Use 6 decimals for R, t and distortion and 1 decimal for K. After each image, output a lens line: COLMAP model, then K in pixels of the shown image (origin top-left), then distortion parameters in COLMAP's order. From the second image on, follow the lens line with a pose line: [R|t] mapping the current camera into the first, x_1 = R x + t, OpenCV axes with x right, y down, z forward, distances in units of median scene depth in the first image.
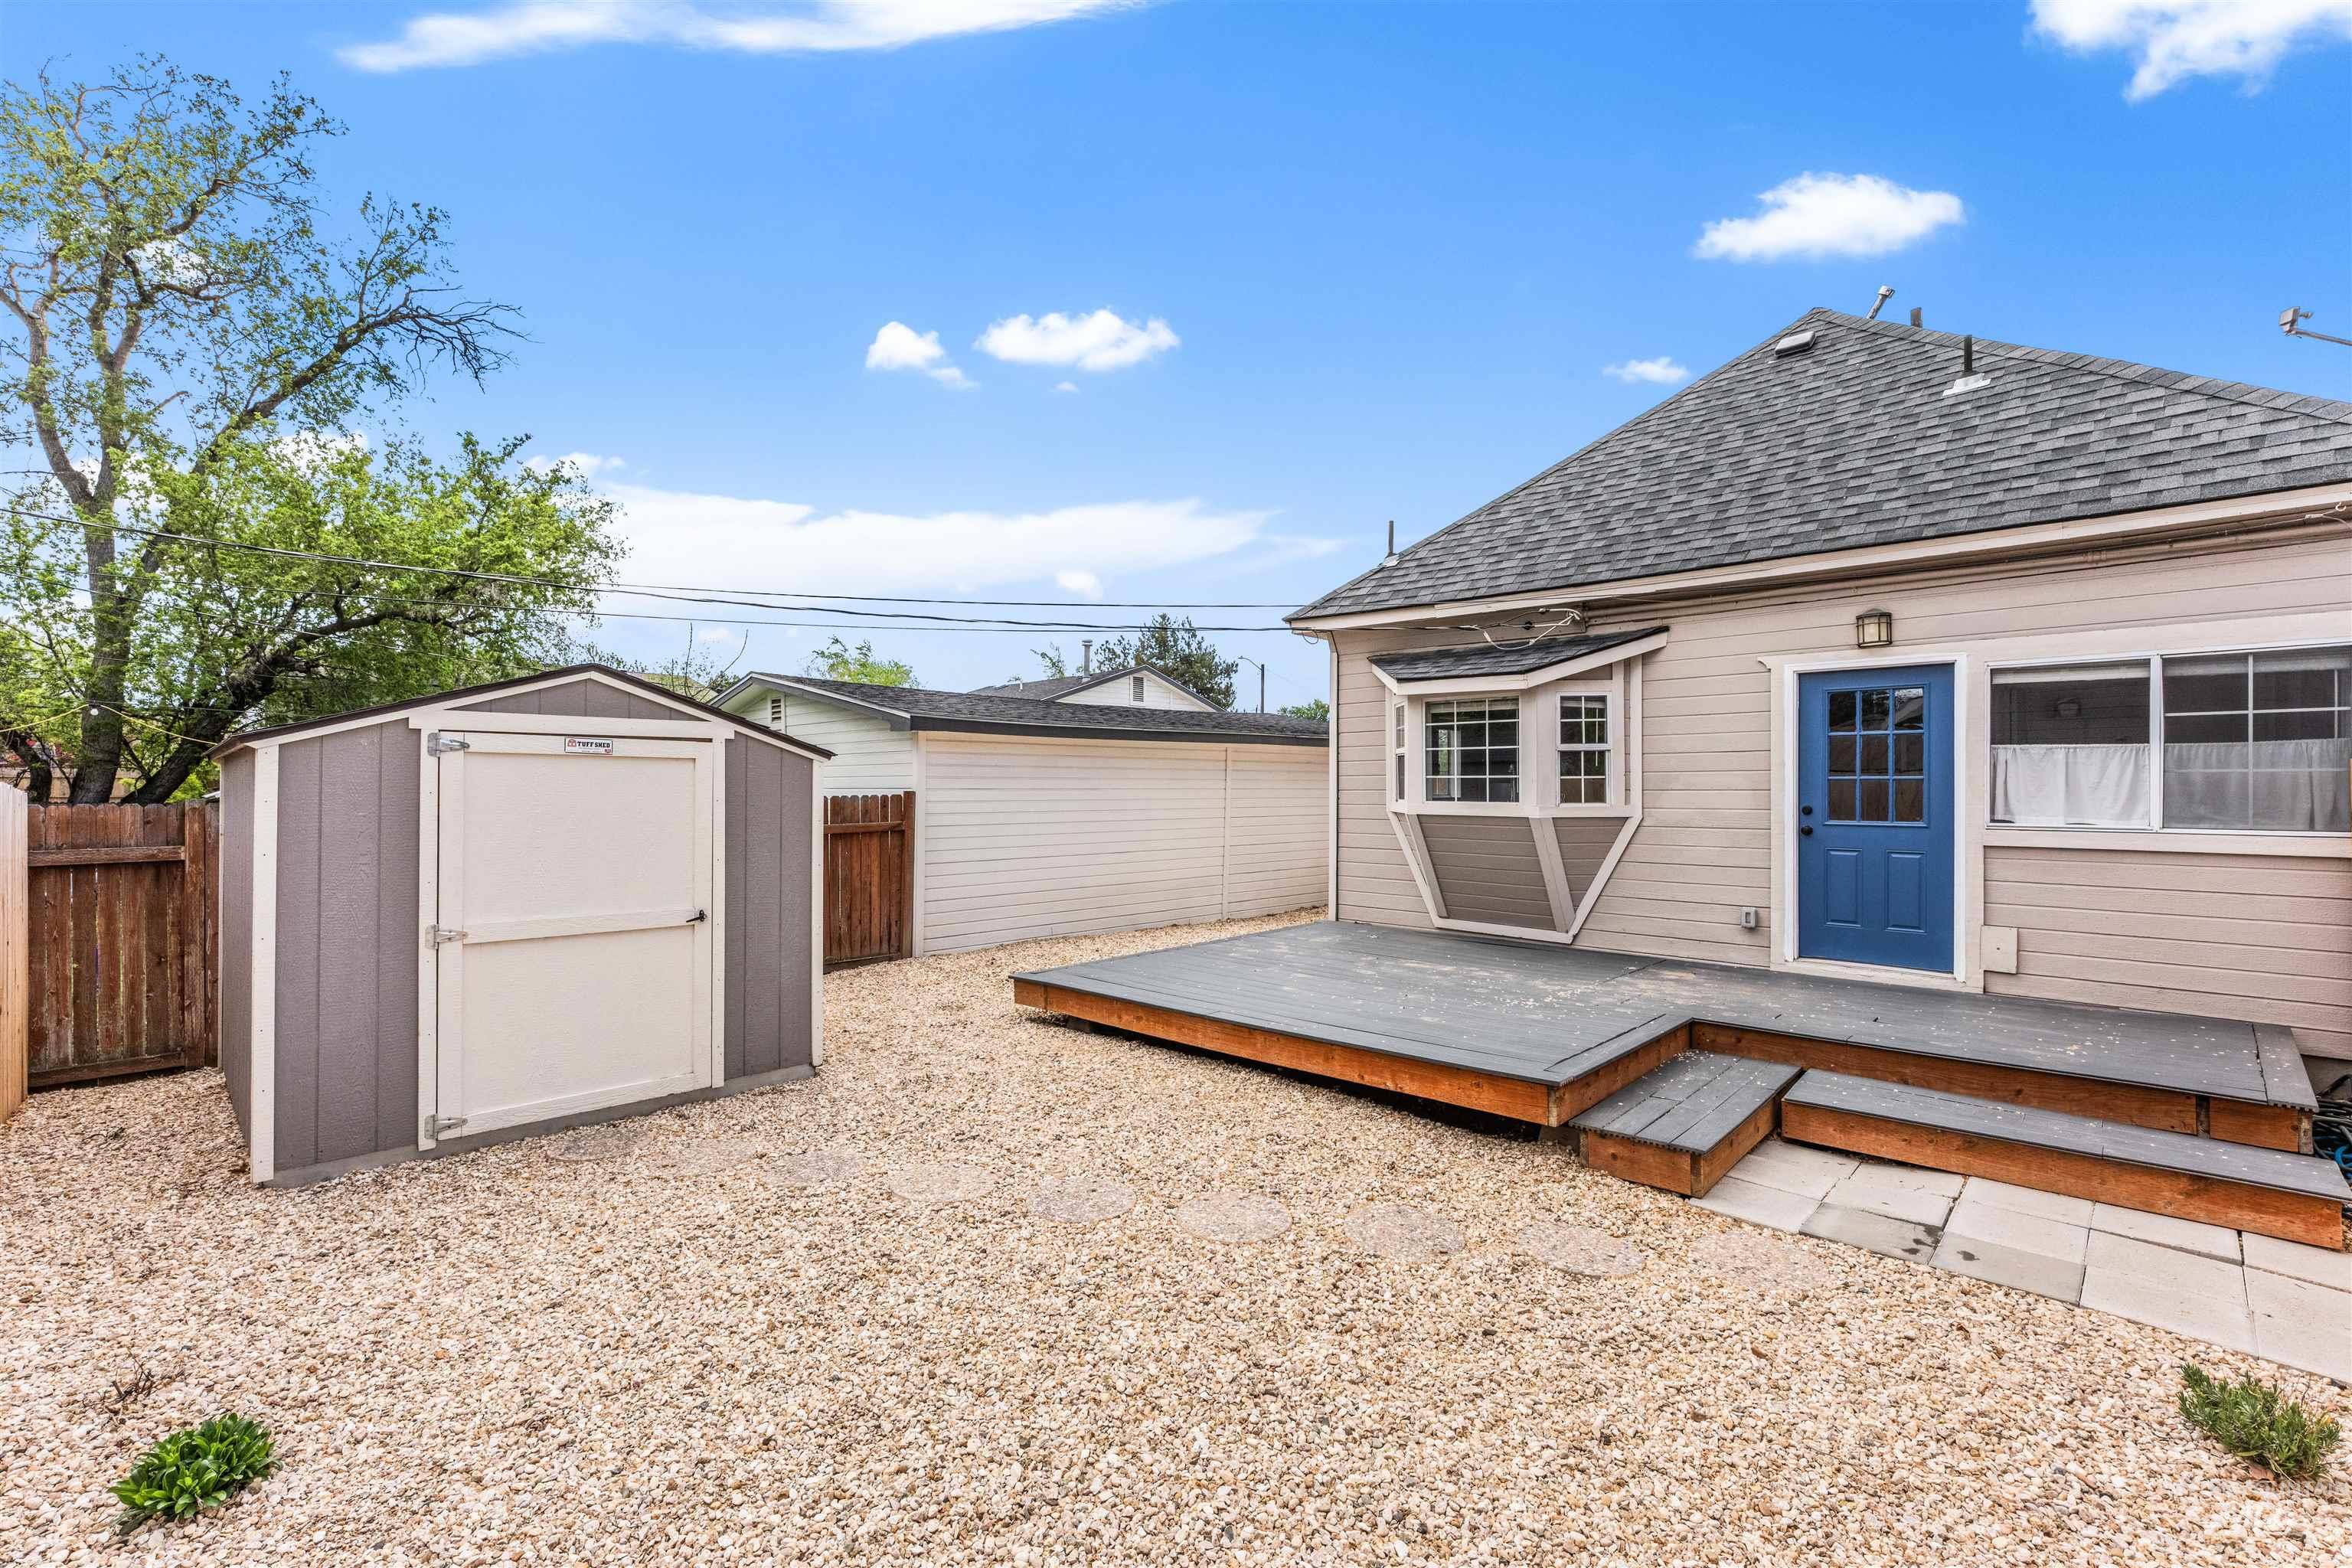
lens RADIAL K [[1000.2, 0, 1158.5], [0, 1000.2, 791.3], [0, 0, 1]] dist [0.002655, -0.000828]
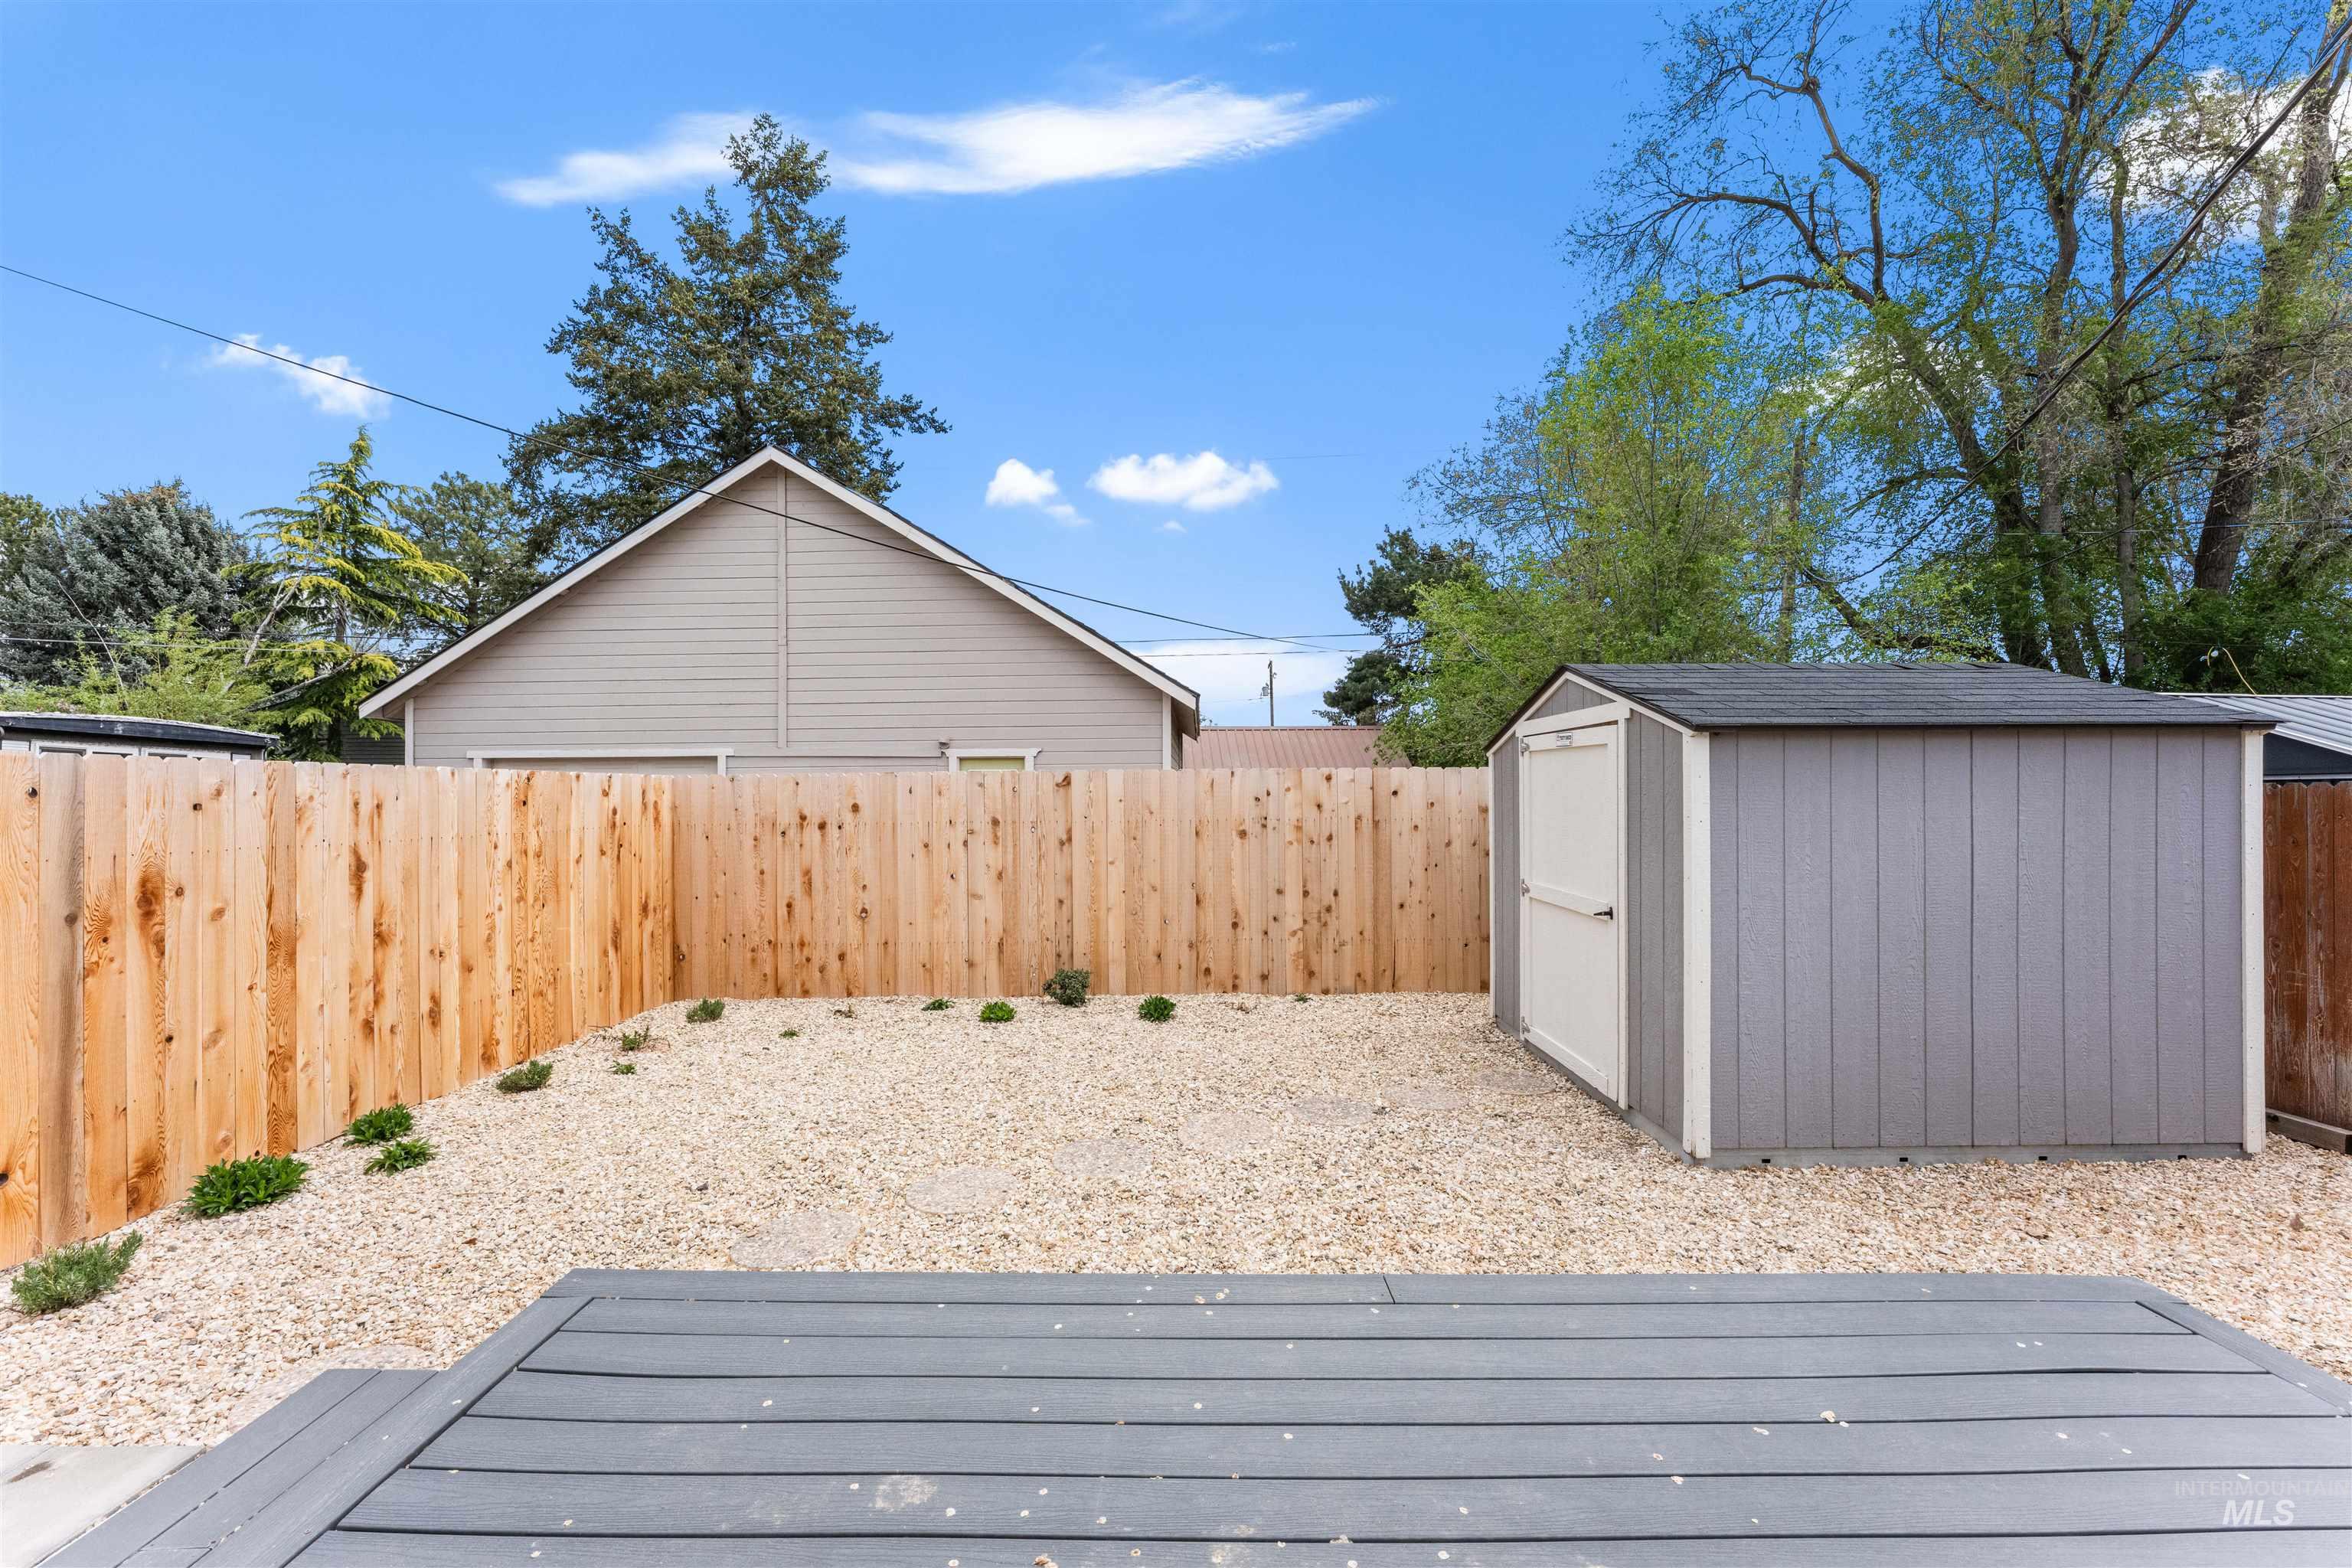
lens RADIAL K [[939.8, 0, 1182.2], [0, 939.8, 786.6], [0, 0, 1]] dist [-0.001145, -0.000123]
pose [[-0.707861, 0.003155, -0.706345, 0.121930], [0.010326, 0.999929, -0.005883, 0.002296], [0.706277, -0.011458, -0.707843, 0.371777]]
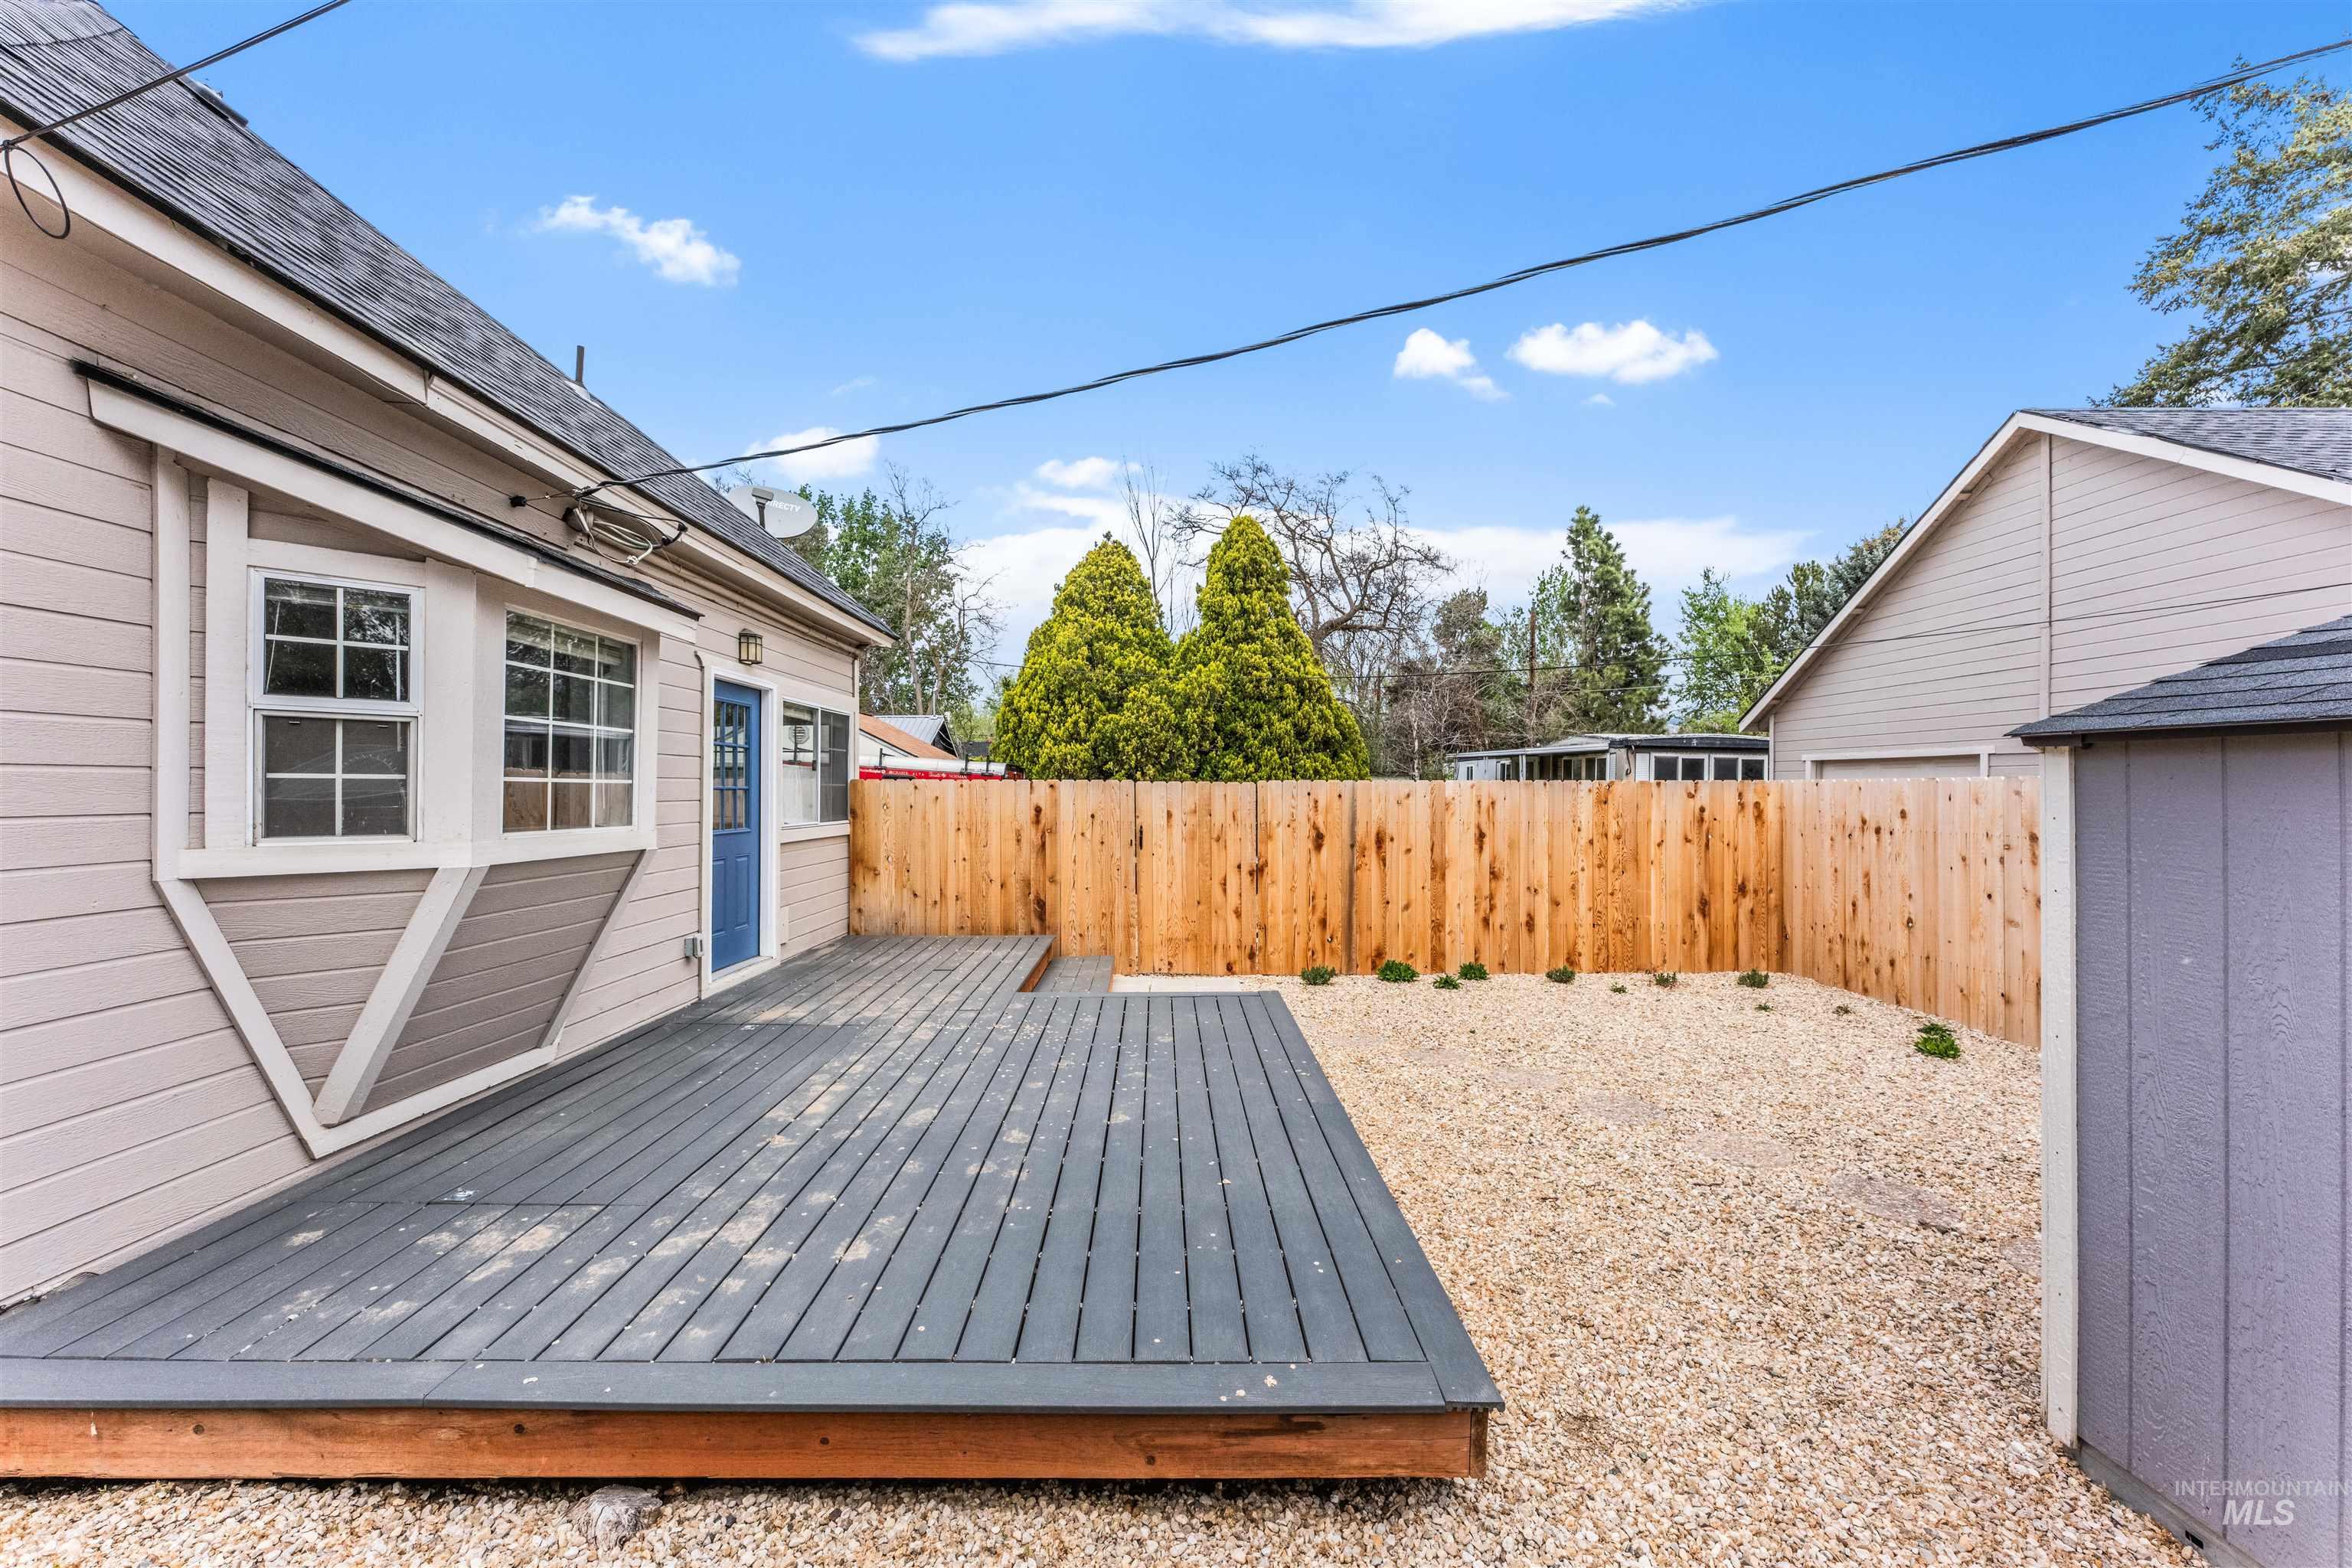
lens RADIAL K [[939.8, 0, 1171.2], [0, 939.8, 777.6], [0, 0, 1]] dist [-0.001145, -0.000123]
pose [[-0.715366, 0.008979, 0.698692, -0.107570], [0.003263, 0.999949, -0.009510, -0.004649], [-0.698742, -0.004523, -0.715359, 0.480128]]
